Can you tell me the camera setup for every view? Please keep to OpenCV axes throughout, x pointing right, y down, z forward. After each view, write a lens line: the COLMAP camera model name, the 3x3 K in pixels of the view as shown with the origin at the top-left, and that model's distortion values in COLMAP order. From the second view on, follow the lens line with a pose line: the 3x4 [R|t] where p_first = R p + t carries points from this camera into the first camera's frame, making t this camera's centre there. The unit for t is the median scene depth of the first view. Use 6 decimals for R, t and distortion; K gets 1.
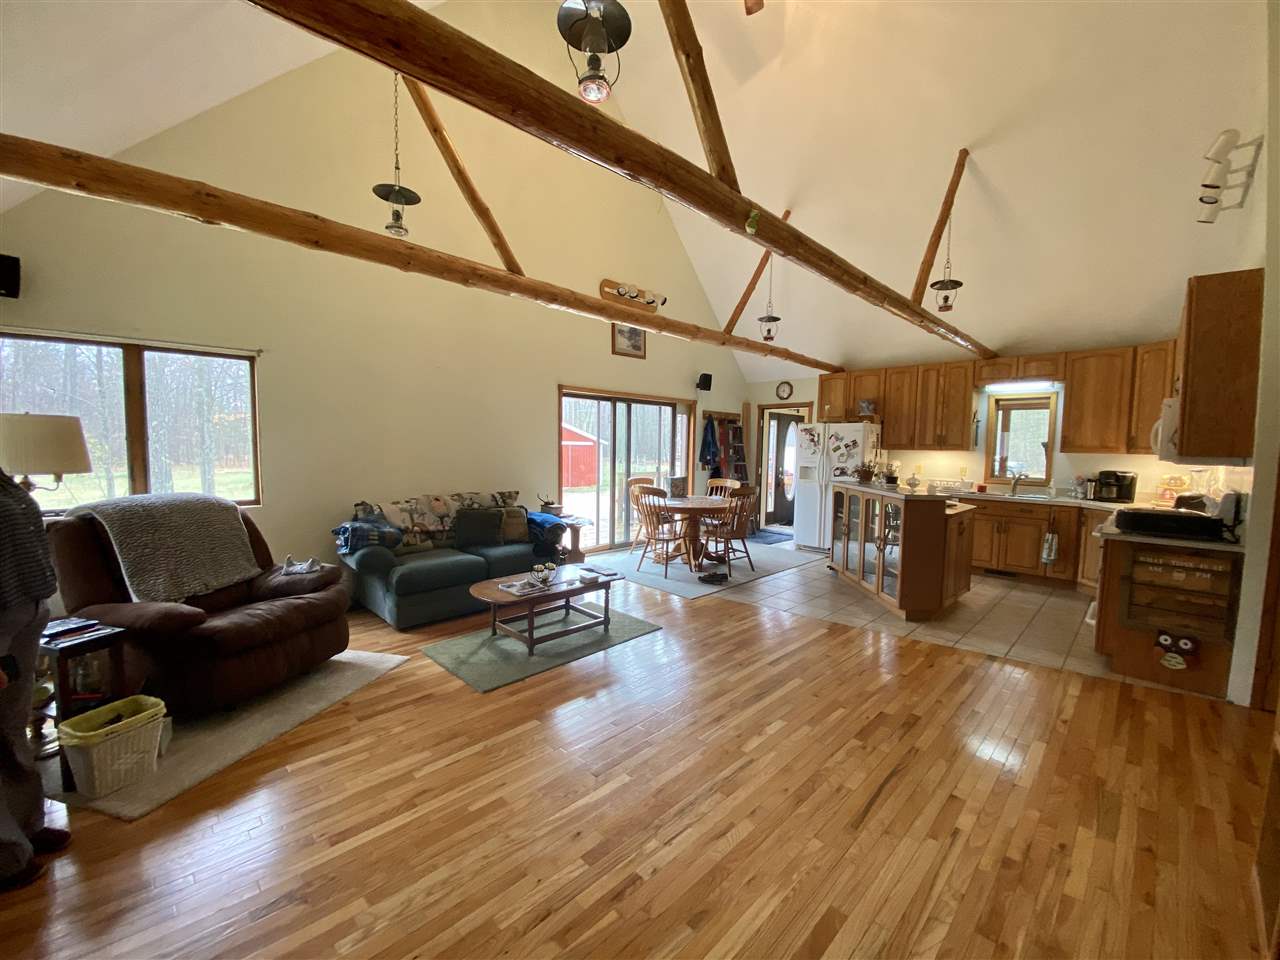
lens RADIAL K [[513.6, 0, 639.4], [0, 513.6, 479.7], [0, 0, 1]] dist [0.005826, -0.012654]
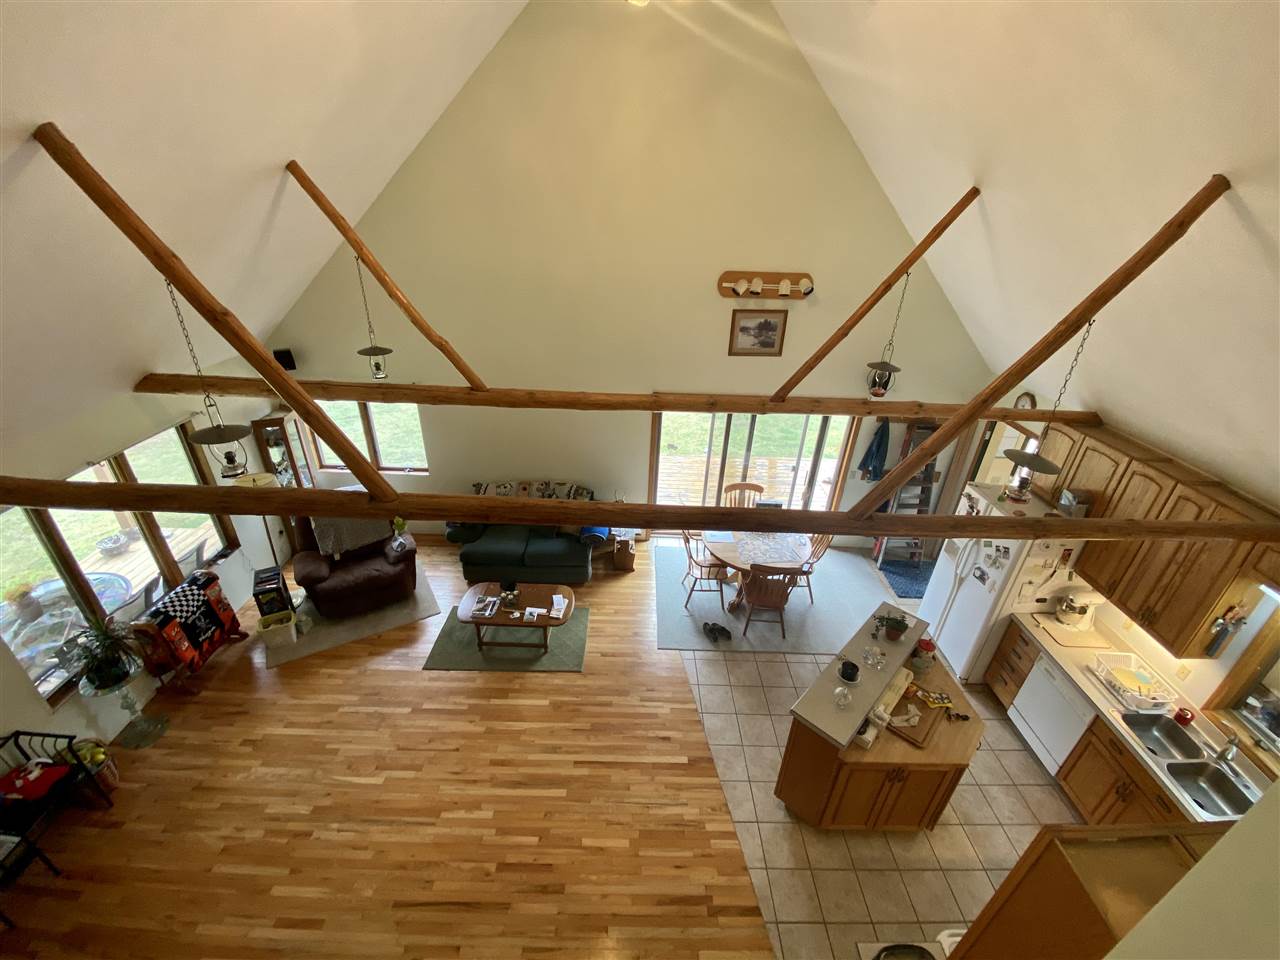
lens RADIAL K [[513.6, 0, 640.7], [0, 513.6, 478.1], [0, 0, 1]] dist [0.005826, -0.012654]
pose [[0.710282, 0.337183, -0.617905, 0.946747], [-0.075625, 0.909282, 0.409252, -0.822249], [0.699843, -0.243956, 0.671346, 0.472267]]
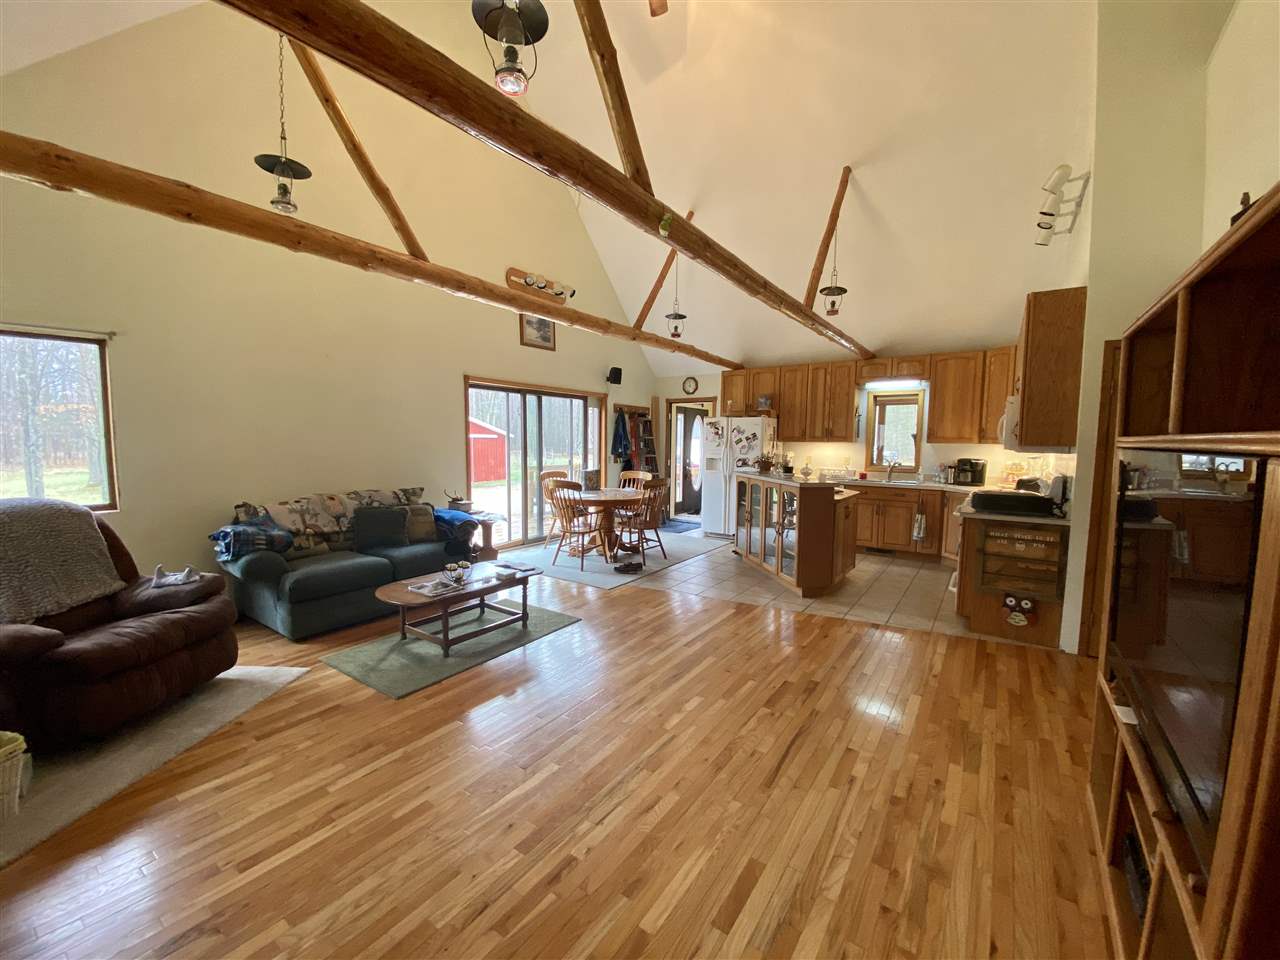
lens RADIAL K [[513.6, 0, 637.8], [0, 513.6, 479.2], [0, 0, 1]] dist [0.005826, -0.012654]
pose [[0.984159, -0.019513, 0.176210, -0.021947], [0.017117, 0.999739, 0.015105, -0.001231], [-0.176459, -0.011849, 0.984237, -0.017032]]
